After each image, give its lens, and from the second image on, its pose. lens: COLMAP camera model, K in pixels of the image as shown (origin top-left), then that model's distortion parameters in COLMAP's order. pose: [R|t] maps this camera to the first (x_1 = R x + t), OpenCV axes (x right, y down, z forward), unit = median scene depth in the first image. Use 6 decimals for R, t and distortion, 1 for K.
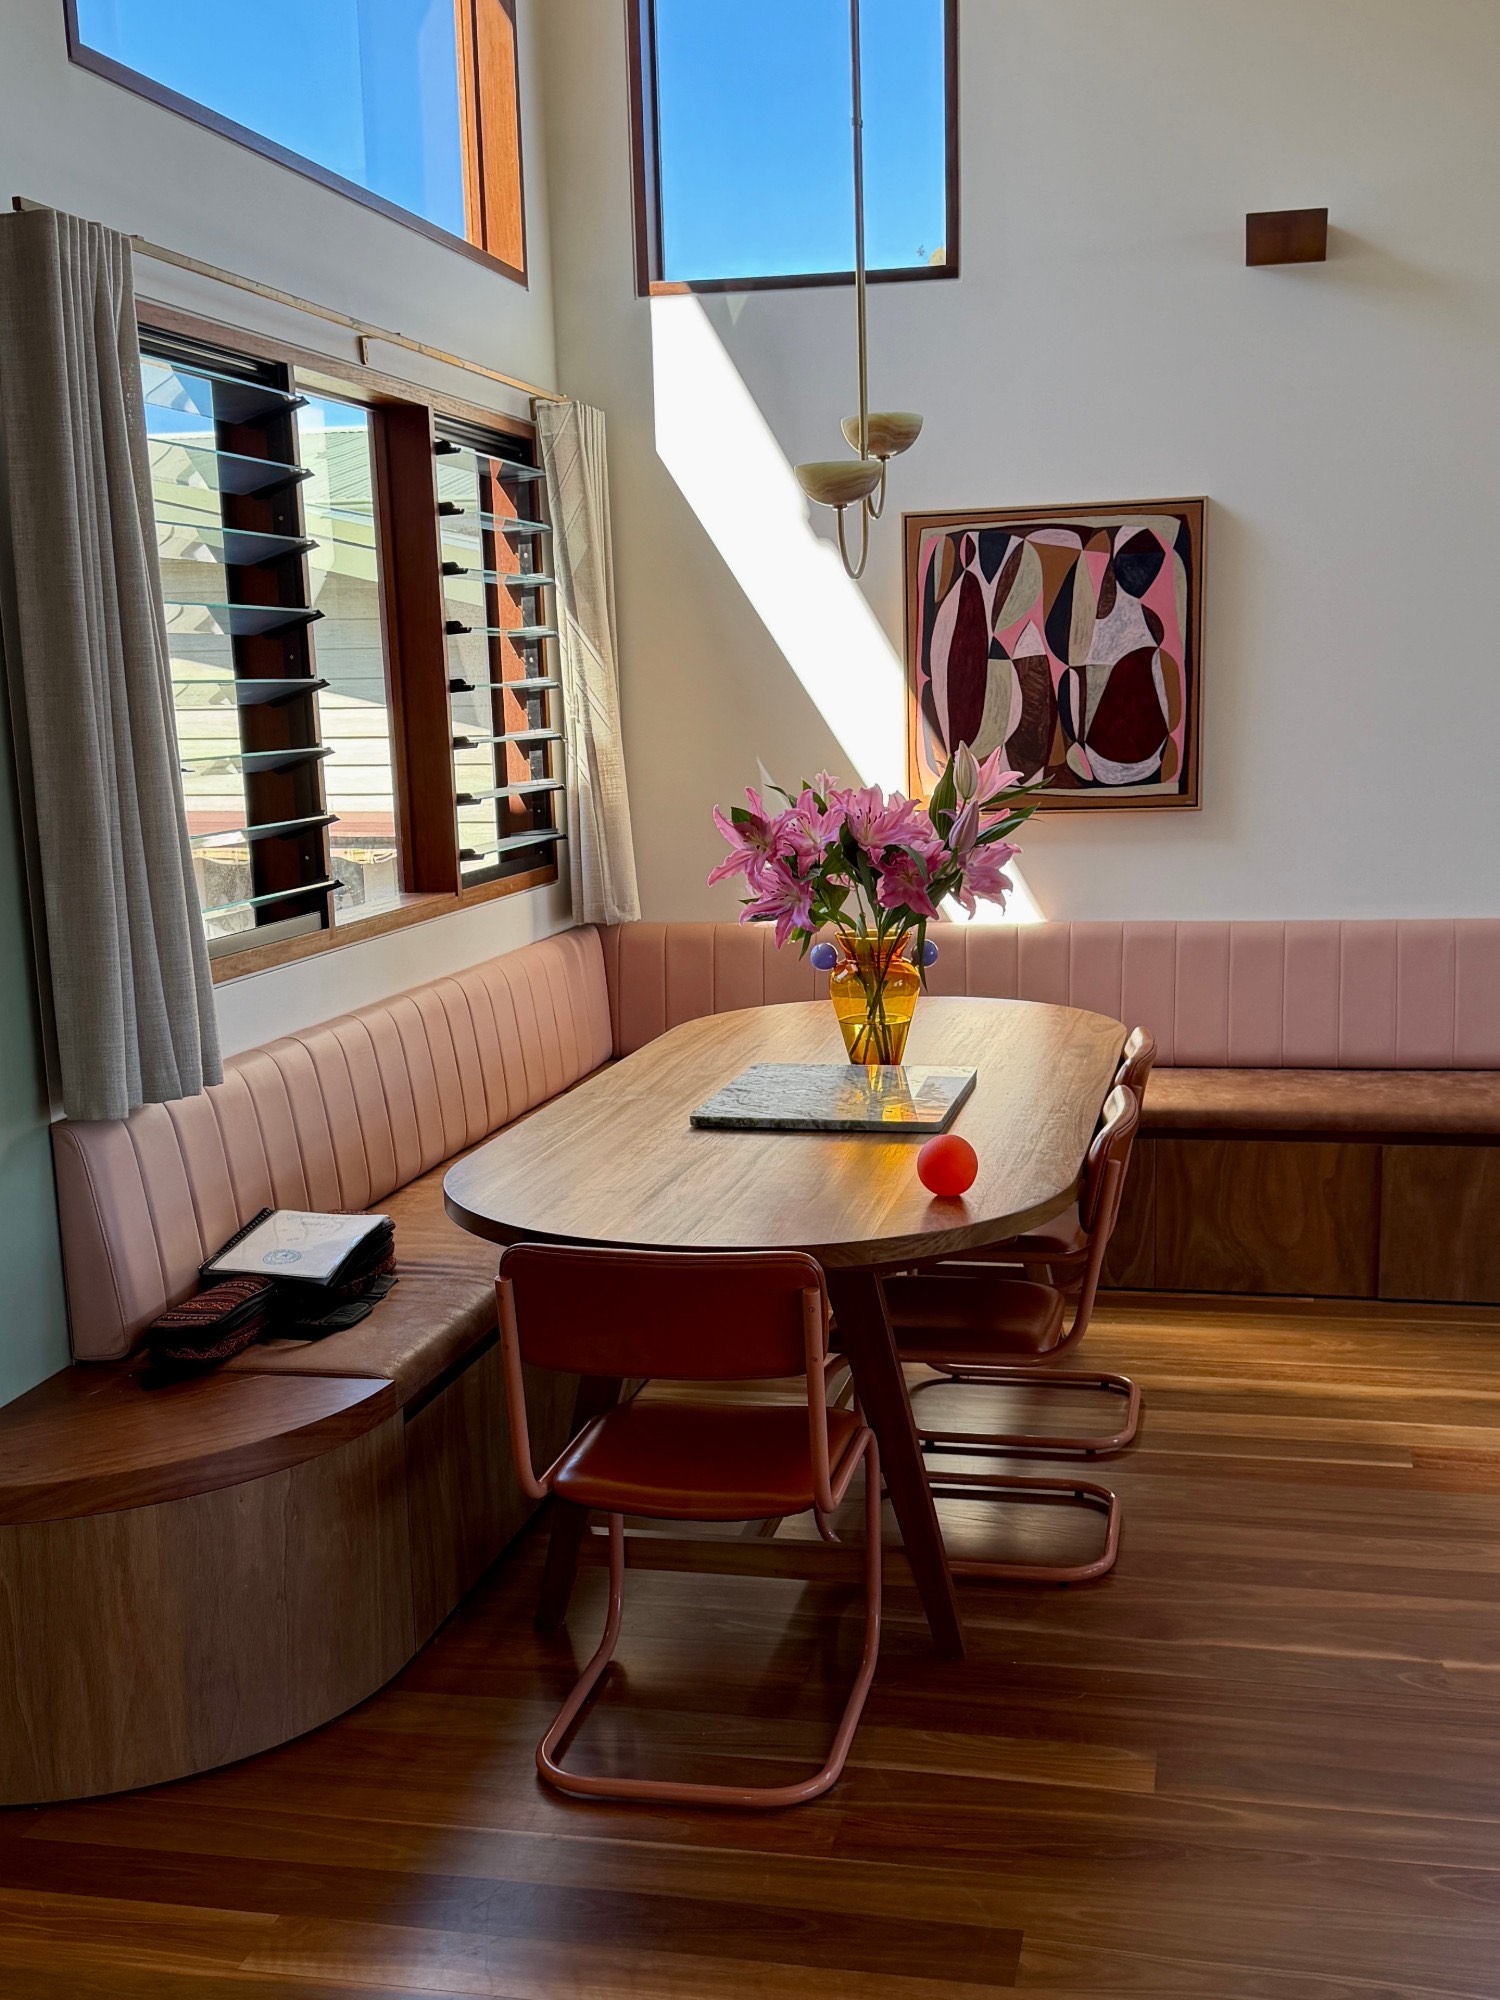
lens RADIAL K [[2161.0, 0, 750.0], [0, 2161.0, 1000.0], [0, 0, 1]] dist [0.017468, -0.010136]
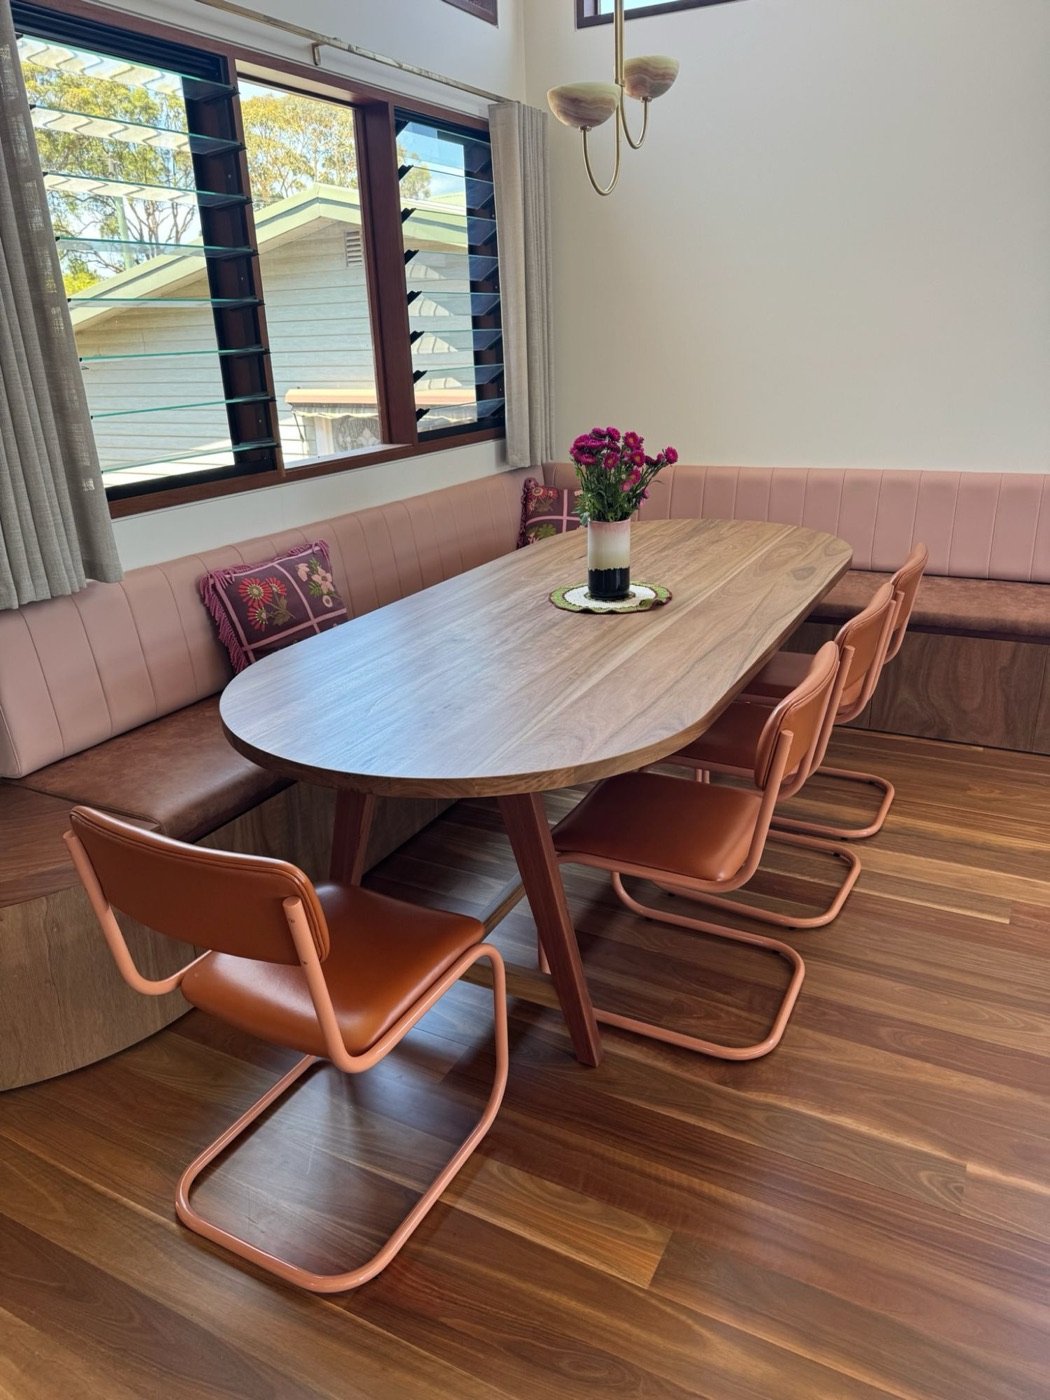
lens RADIAL K [[1015.1, 0, 522.2], [0, 1015.1, 645.8], [0, 0, 1]] dist [-0.004805, -0.002162]
pose [[0.964957, 0.081289, -0.249501, 0.132620], [-0.037190, 0.983576, 0.176621, -0.036343], [0.259761, -0.161153, 0.952131, 0.304659]]
